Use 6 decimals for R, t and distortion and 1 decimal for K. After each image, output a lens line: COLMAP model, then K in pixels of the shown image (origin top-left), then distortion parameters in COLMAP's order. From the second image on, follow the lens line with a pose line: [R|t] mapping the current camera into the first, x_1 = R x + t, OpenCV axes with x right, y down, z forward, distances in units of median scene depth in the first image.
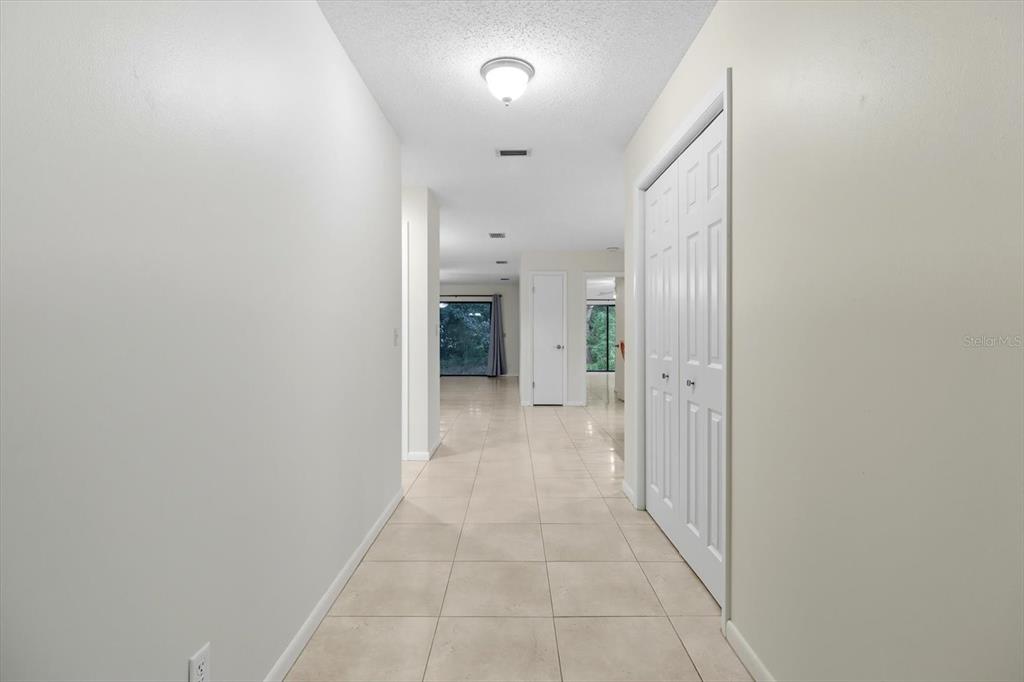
lens RADIAL K [[477.1, 0, 510.6], [0, 477.1, 336.6], [0, 0, 1]] dist [-0.005604, -0.009420]
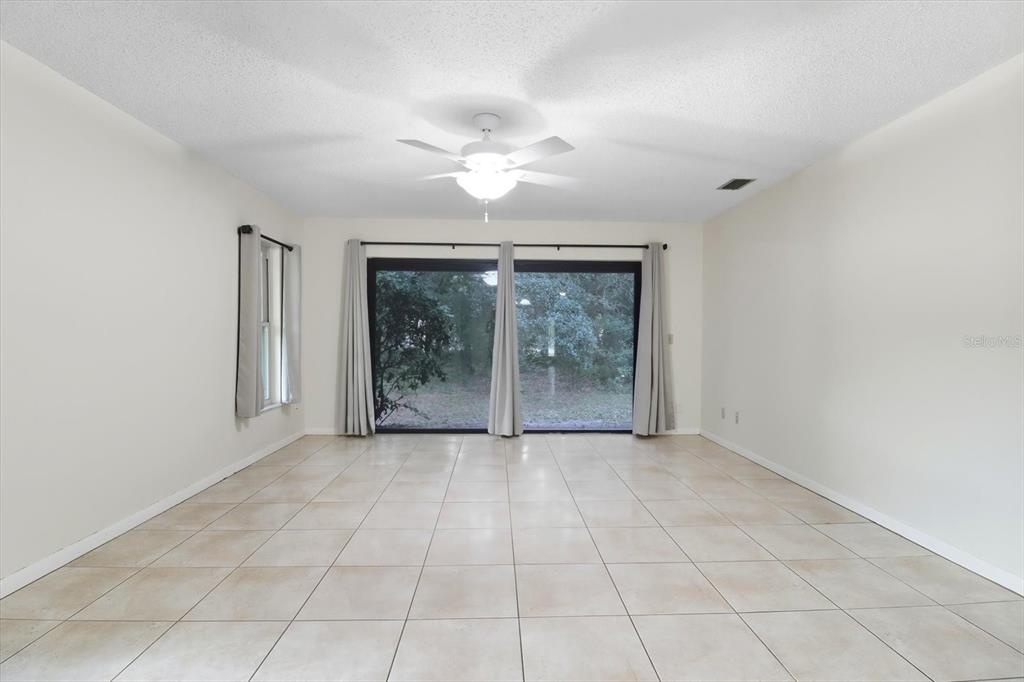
lens RADIAL K [[477.1, 0, 512.4], [0, 477.1, 343.2], [0, 0, 1]] dist [-0.005604, -0.009420]
pose [[0.998638, -0.000092, 0.052174, -0.178759], [-0.000900, 0.999819, 0.018990, -0.006982], [-0.052166, -0.019011, 0.998457, 0.575785]]
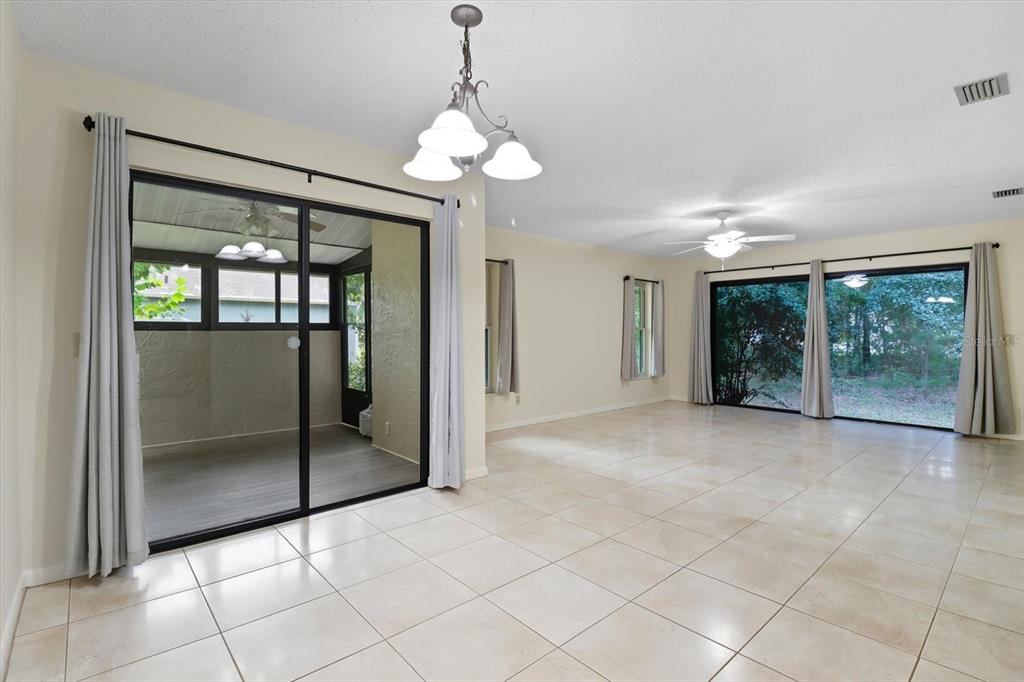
lens RADIAL K [[477.1, 0, 509.1], [0, 477.1, 334.7], [0, 0, 1]] dist [-0.005604, -0.009420]
pose [[0.665535, 0.001549, -0.746365, 0.001313], [-0.003954, 0.999991, -0.001451, -0.004760], [0.746356, 0.003917, 0.665535, 0.404586]]
